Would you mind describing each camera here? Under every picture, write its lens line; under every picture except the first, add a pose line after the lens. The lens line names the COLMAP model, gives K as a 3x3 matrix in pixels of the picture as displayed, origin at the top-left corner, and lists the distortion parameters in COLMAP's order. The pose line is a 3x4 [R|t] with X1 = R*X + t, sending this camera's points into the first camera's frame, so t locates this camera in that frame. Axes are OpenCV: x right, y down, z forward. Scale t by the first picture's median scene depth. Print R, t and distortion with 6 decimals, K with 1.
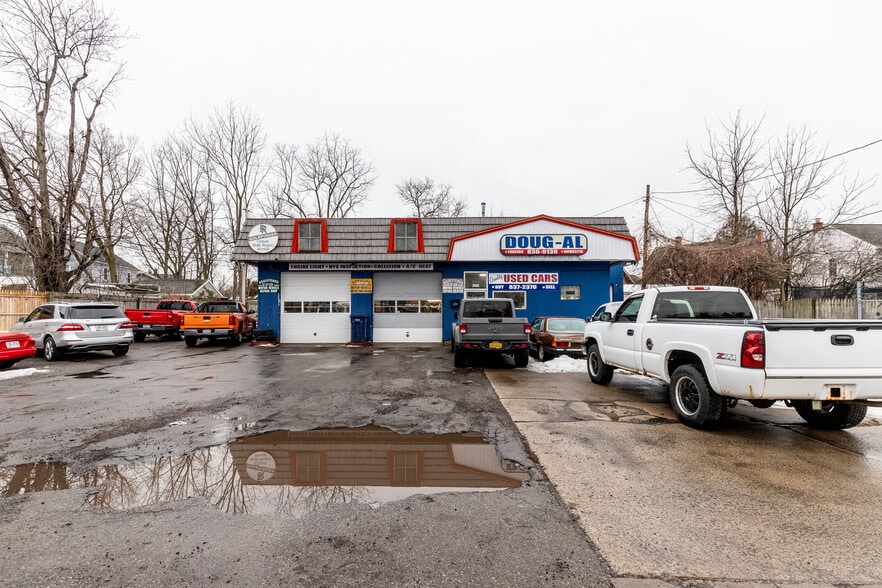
lens RADIAL K [[362.8, 0, 437.4], [0, 362.8, 294.4], [0, 0, 1]] dist [0.003147, 0.000400]
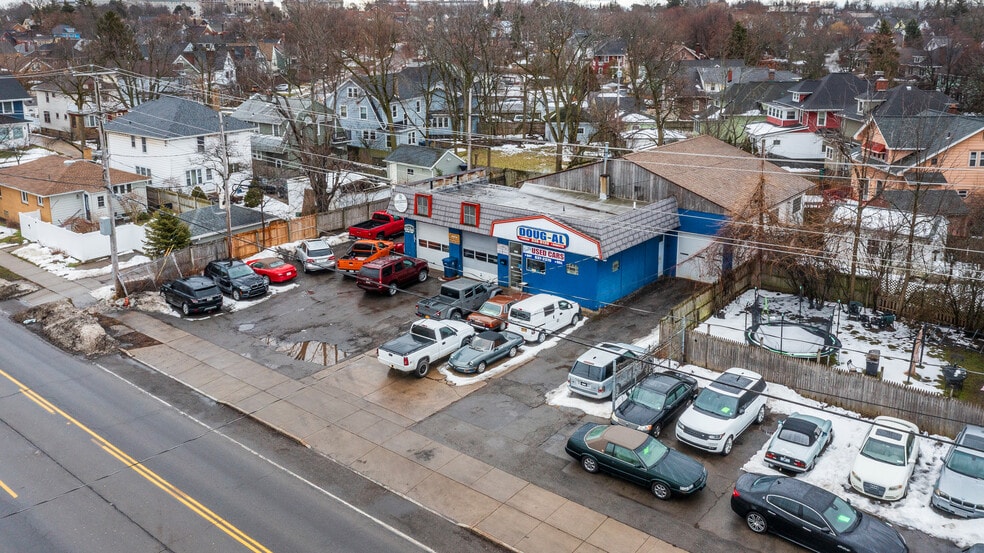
lens RADIAL K [[802.2, 0, 501.0], [0, 802.2, 194.2], [0, 0, 1]] dist [-0.008448, -0.000659]
pose [[0.785687, 0.126241, -0.605607, 1.949255], [0.032484, 0.969187, 0.244174, -1.018855], [0.617771, -0.211517, 0.757377, -1.348976]]
